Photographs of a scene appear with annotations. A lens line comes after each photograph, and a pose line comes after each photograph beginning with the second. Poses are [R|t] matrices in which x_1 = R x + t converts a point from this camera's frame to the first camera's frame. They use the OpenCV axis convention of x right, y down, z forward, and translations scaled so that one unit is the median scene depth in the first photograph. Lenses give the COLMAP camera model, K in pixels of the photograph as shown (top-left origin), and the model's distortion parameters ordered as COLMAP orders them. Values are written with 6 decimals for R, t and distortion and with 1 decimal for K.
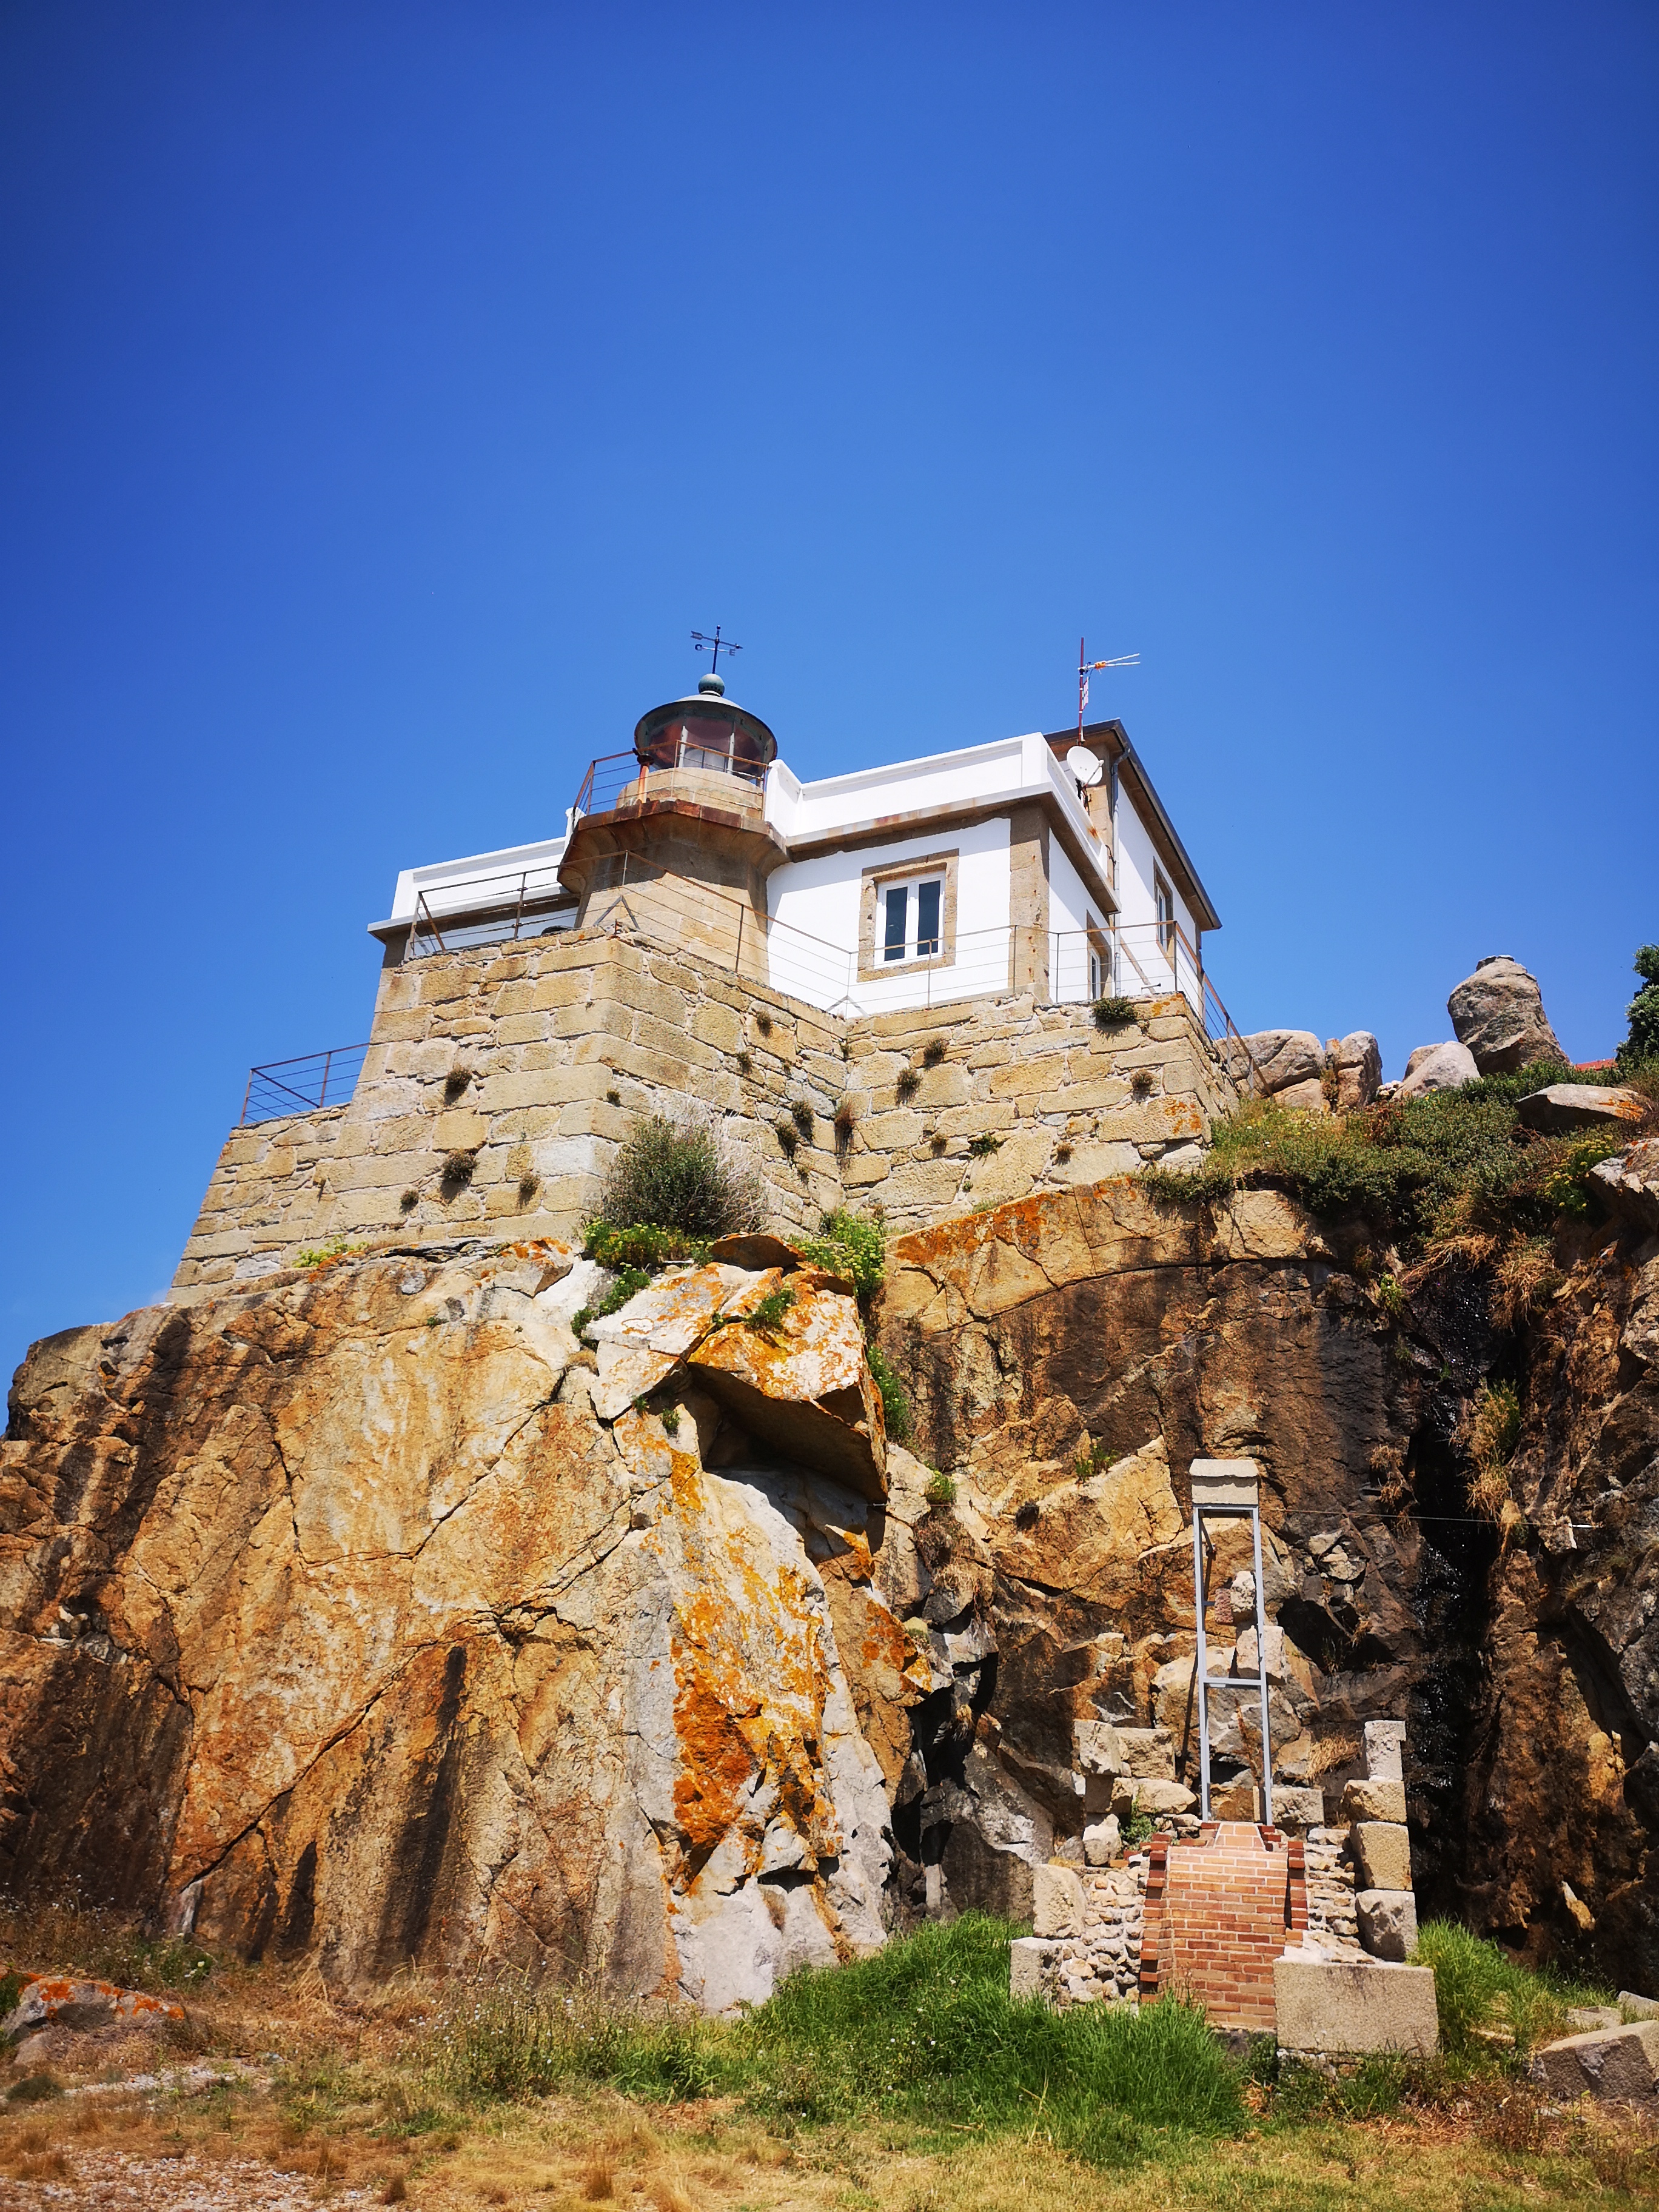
lens RADIAL K [[1701.3, 0, 836.8], [0, 1701.3, 1104.6], [0, 0, 1]] dist [0.062026, -0.056636]
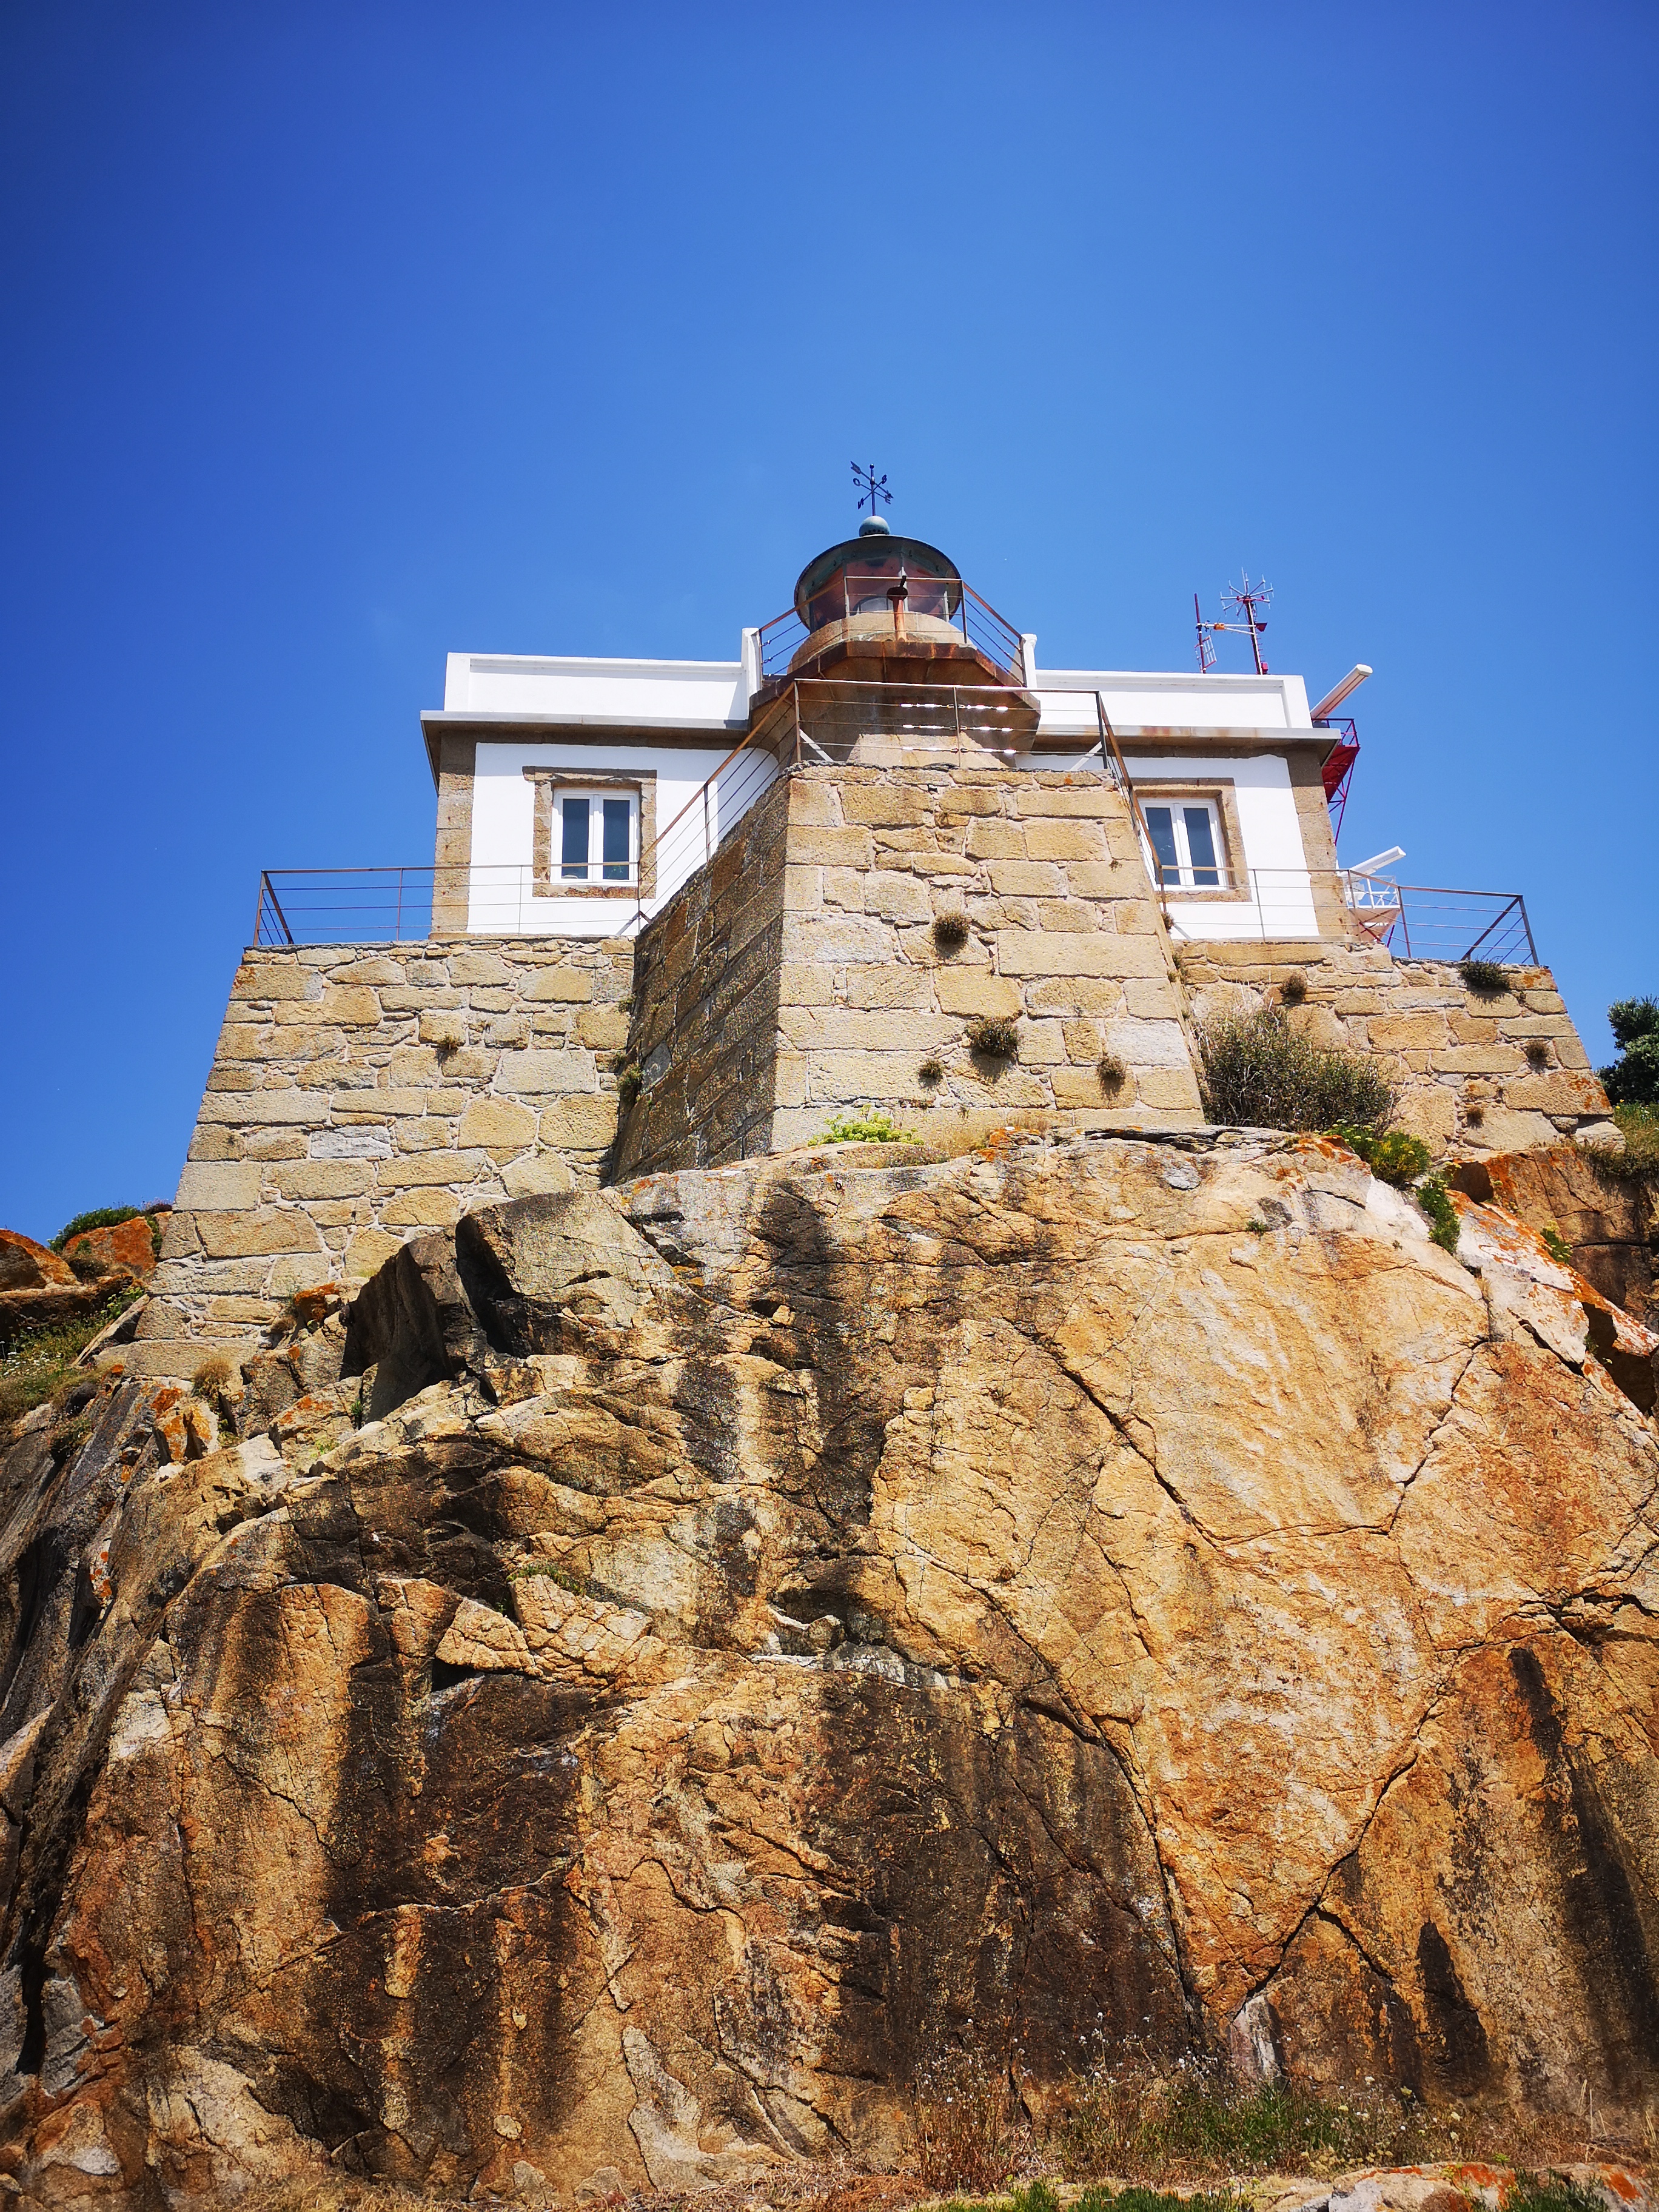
lens RADIAL K [[1701.3, 0, 839.0], [0, 1701.3, 1091.0], [0, 0, 1]] dist [0.062026, -0.056636]
pose [[0.862303, 0.127515, 0.490075, -0.725866], [-0.118763, 0.991709, -0.049072, 0.117627], [-0.492270, -0.015888, 0.870298, 0.397116]]
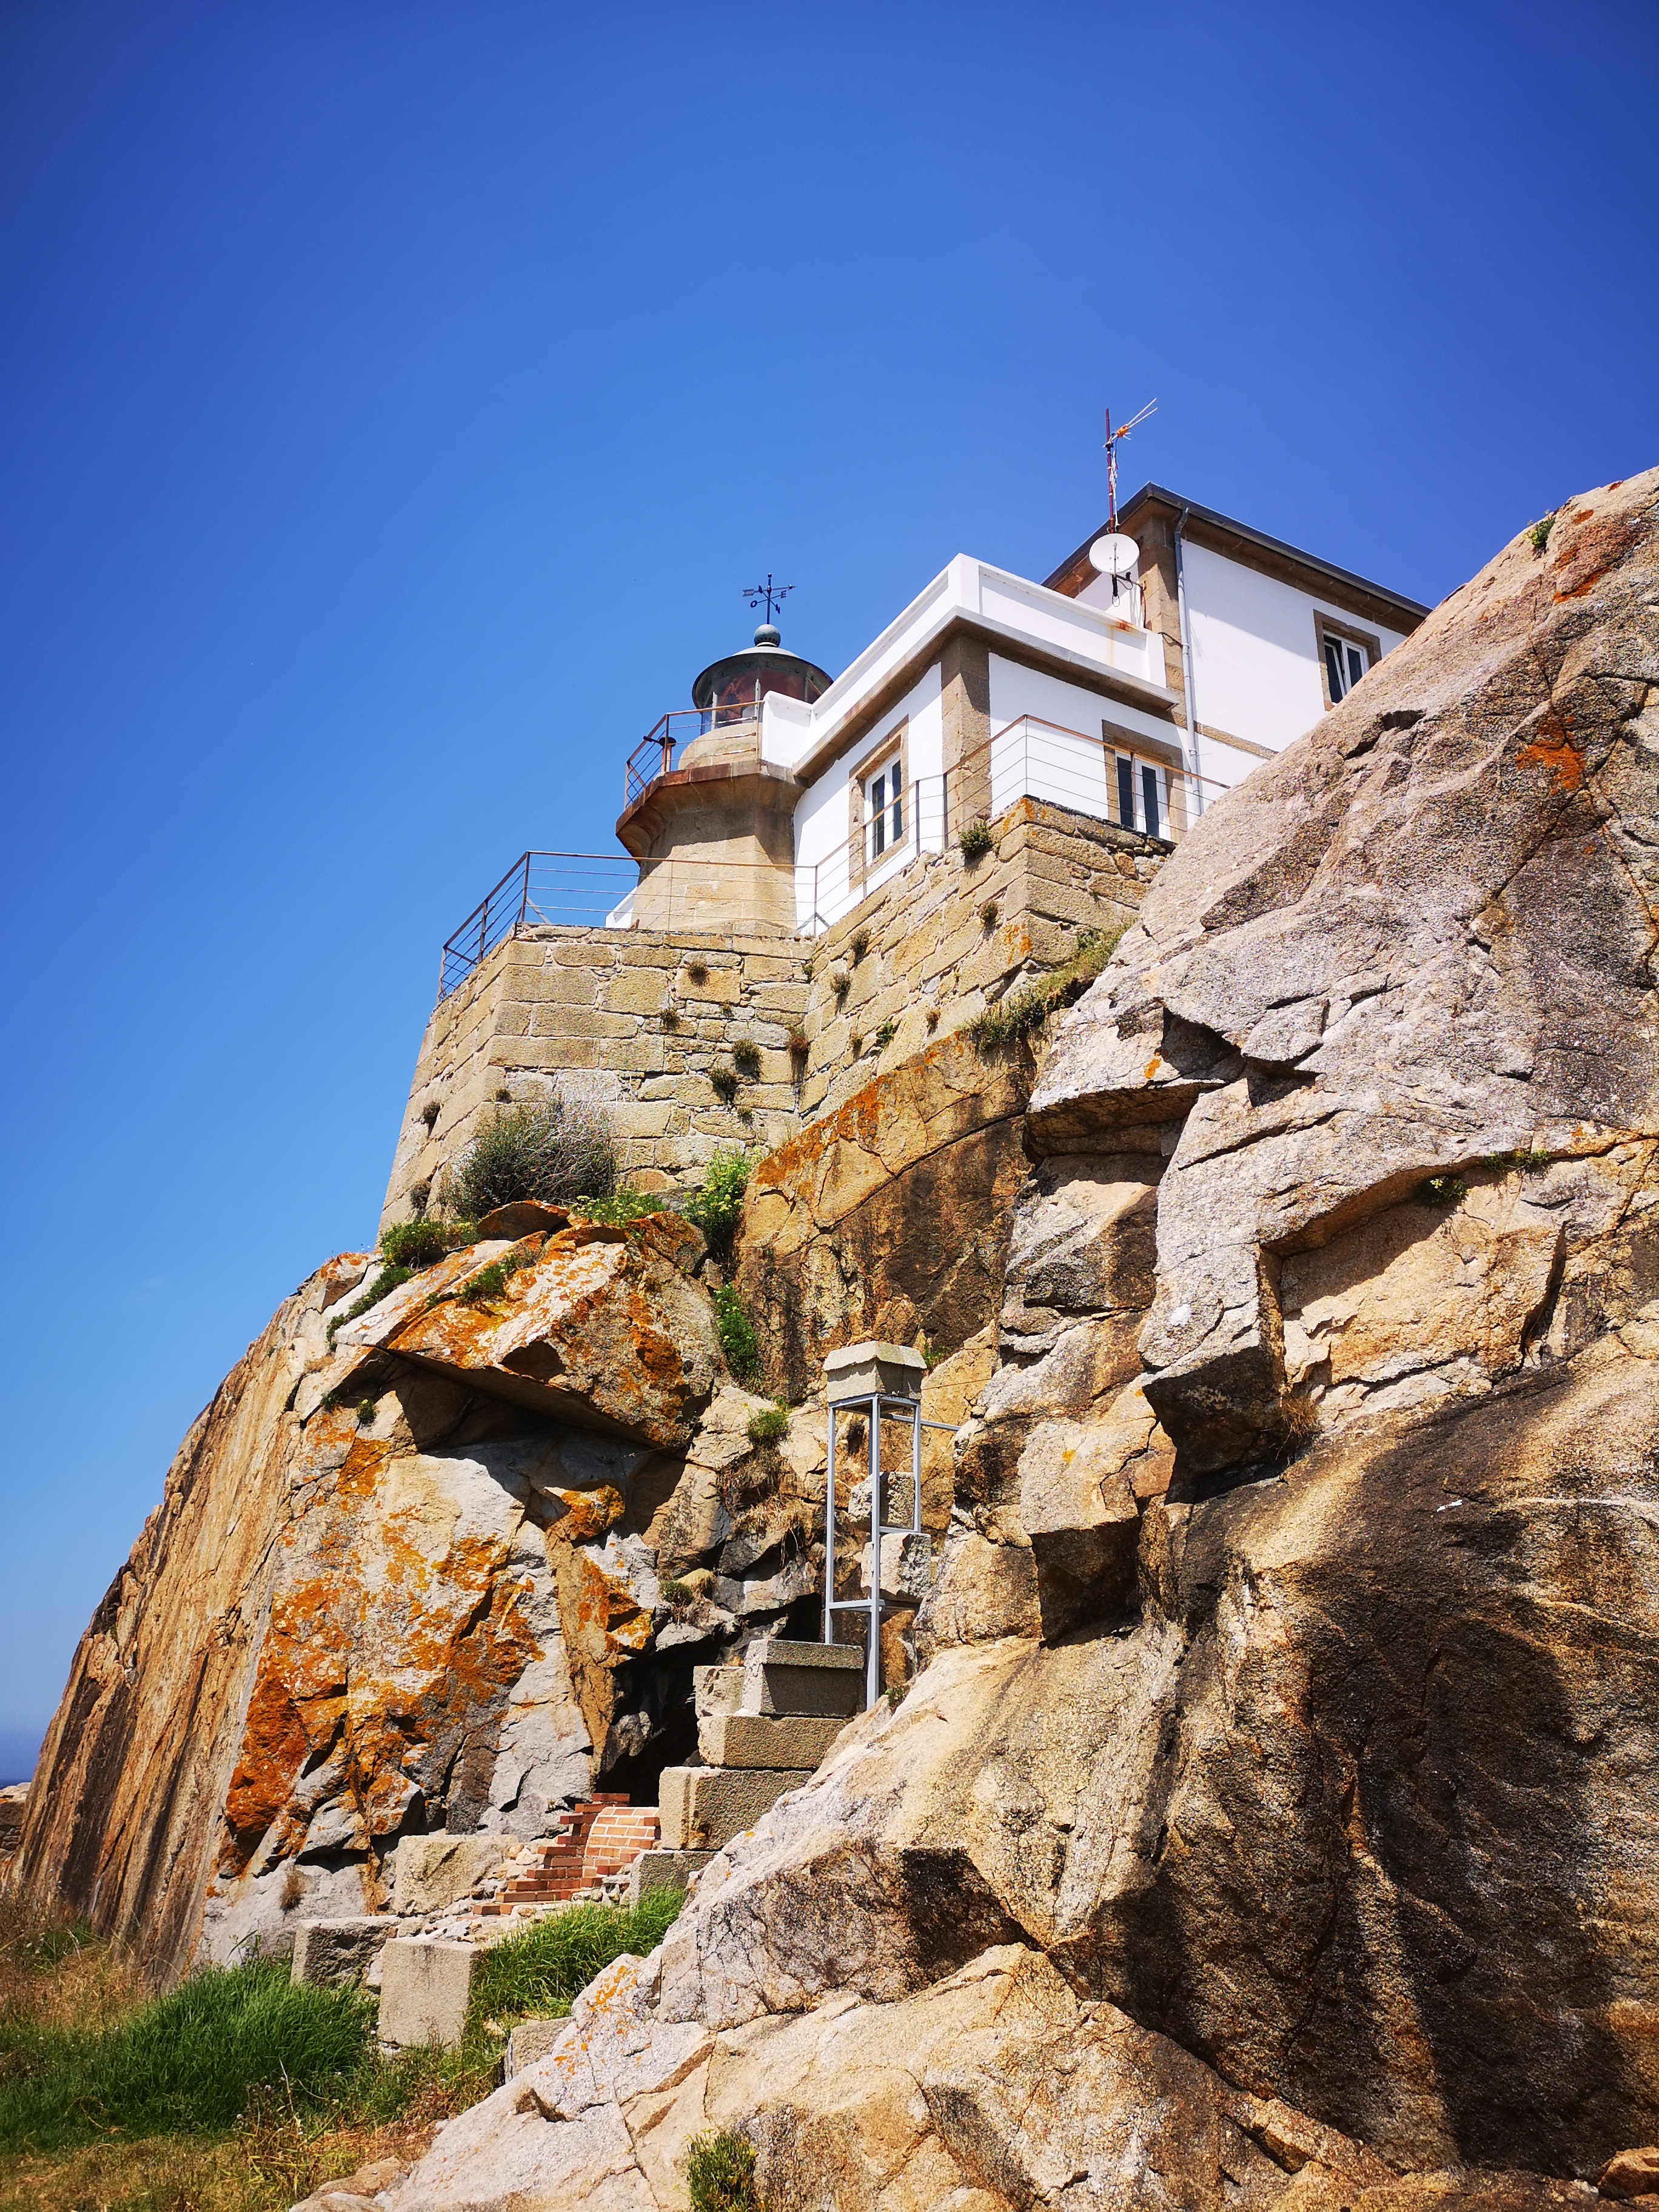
lens RADIAL K [[1701.3, 0, 841.5], [0, 1701.3, 1107.0], [0, 0, 1]] dist [0.062026, -0.056636]
pose [[0.817586, -0.253146, -0.517176, 0.611351], [0.260488, 0.963619, -0.059872, 0.127068], [0.513517, -0.085768, 0.853783, 0.256444]]
